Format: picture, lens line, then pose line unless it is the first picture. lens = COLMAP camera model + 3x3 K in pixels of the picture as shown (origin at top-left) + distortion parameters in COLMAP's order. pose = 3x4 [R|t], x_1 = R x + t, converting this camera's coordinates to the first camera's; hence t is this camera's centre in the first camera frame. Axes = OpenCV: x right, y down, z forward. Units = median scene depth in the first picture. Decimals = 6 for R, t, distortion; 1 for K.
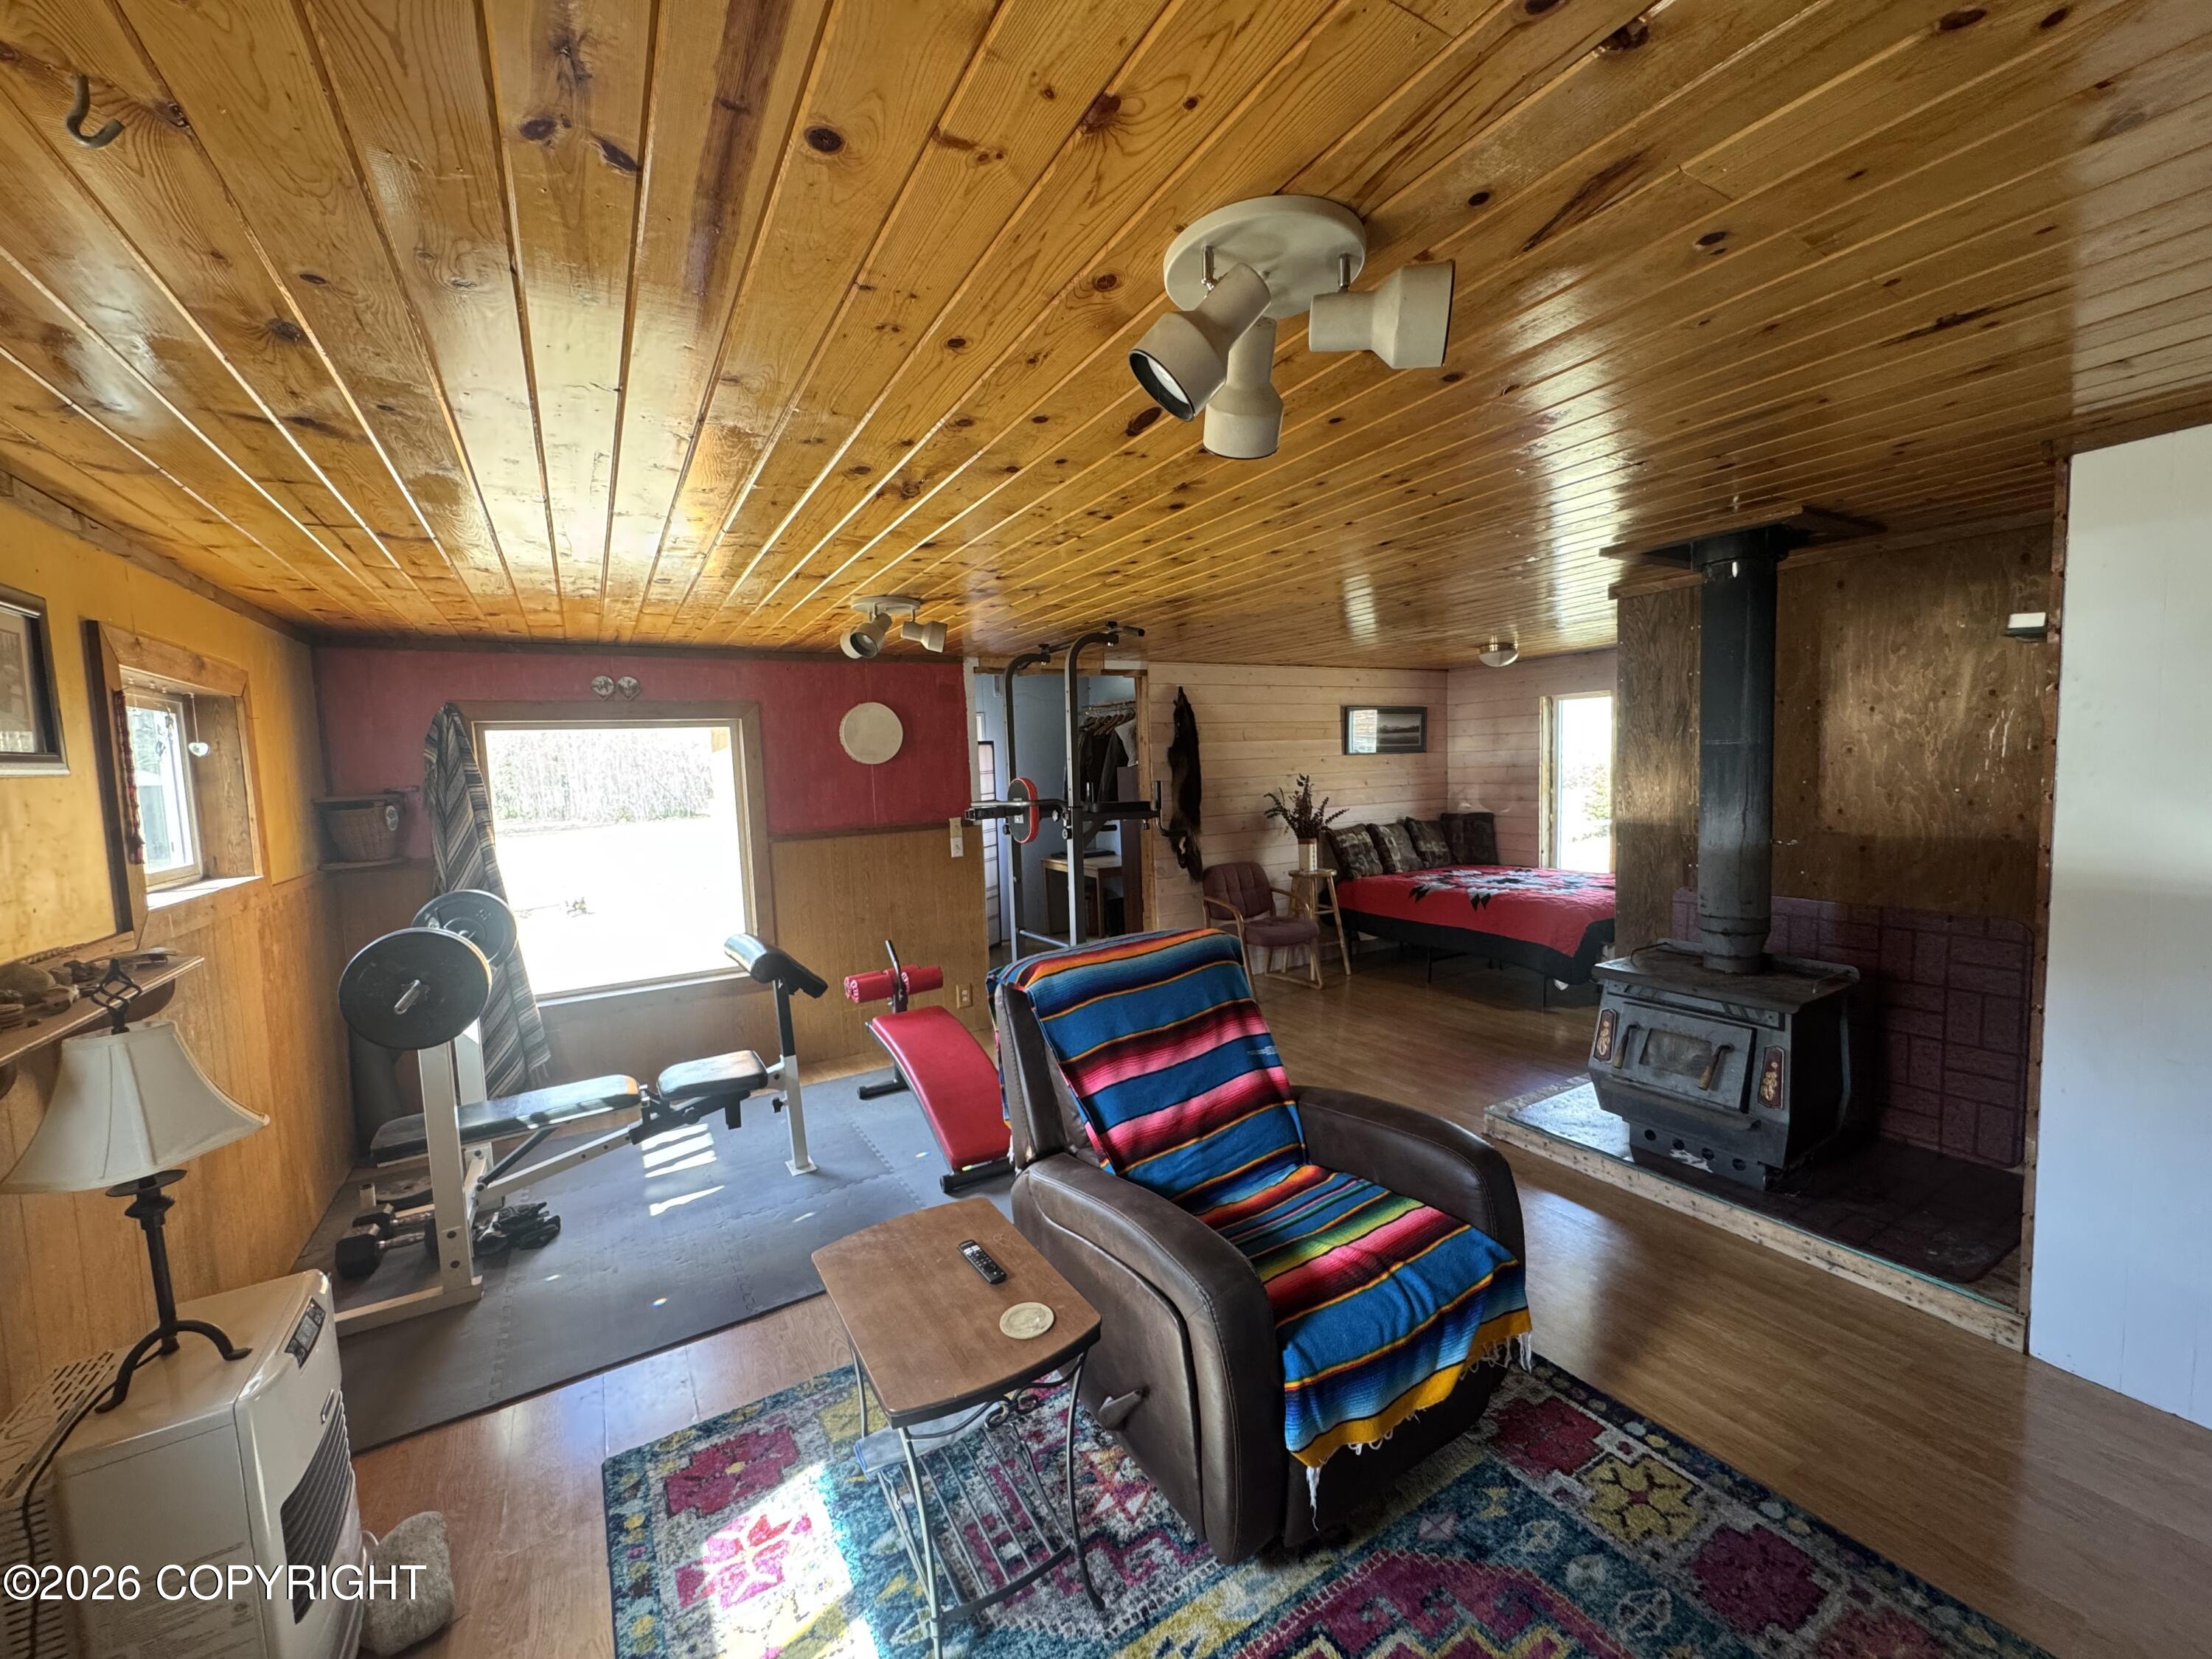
lens RADIAL K [[886.3, 0, 1106.8], [0, 886.3, 826.9], [0, 0, 1]] dist [0.001425, -0.000060]
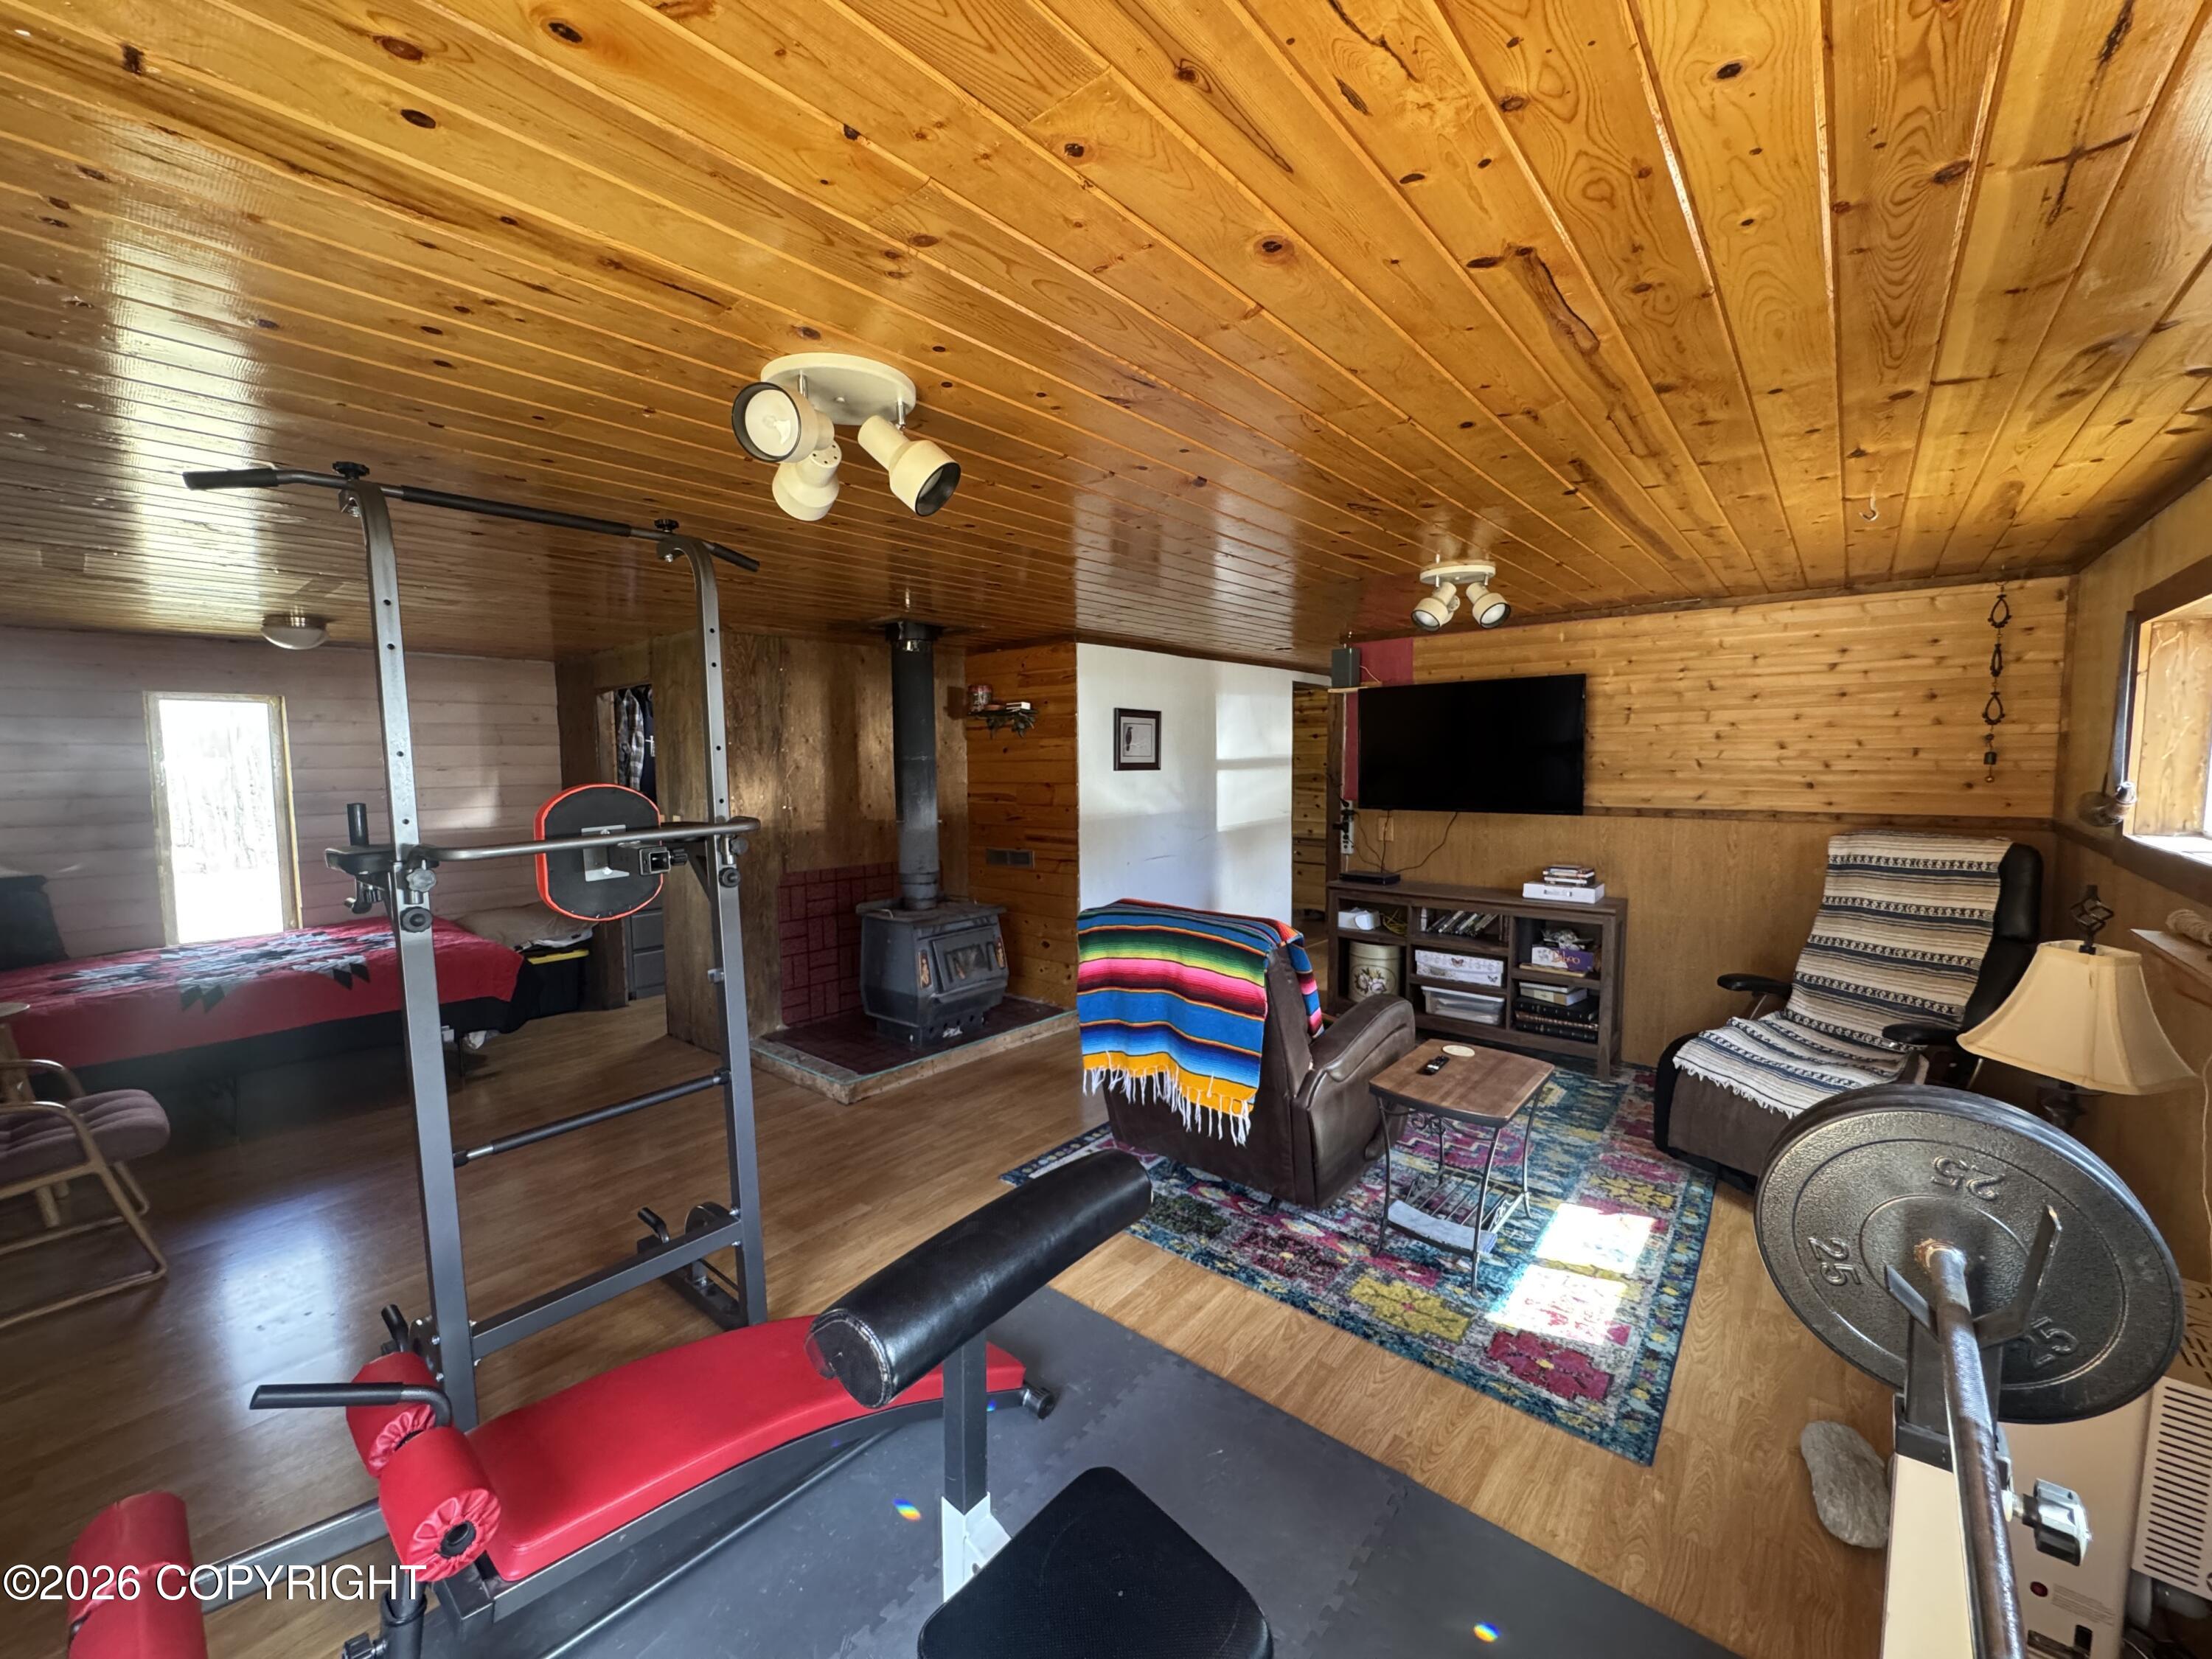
lens RADIAL K [[886.3, 0, 1106.2], [0, 886.3, 835.9], [0, 0, 1]] dist [0.001425, -0.000060]
pose [[-0.331175, -0.040991, 0.942679, -1.280914], [0.093396, 0.992726, 0.075978, -0.073452], [-0.938936, 0.113205, -0.324937, 1.836629]]
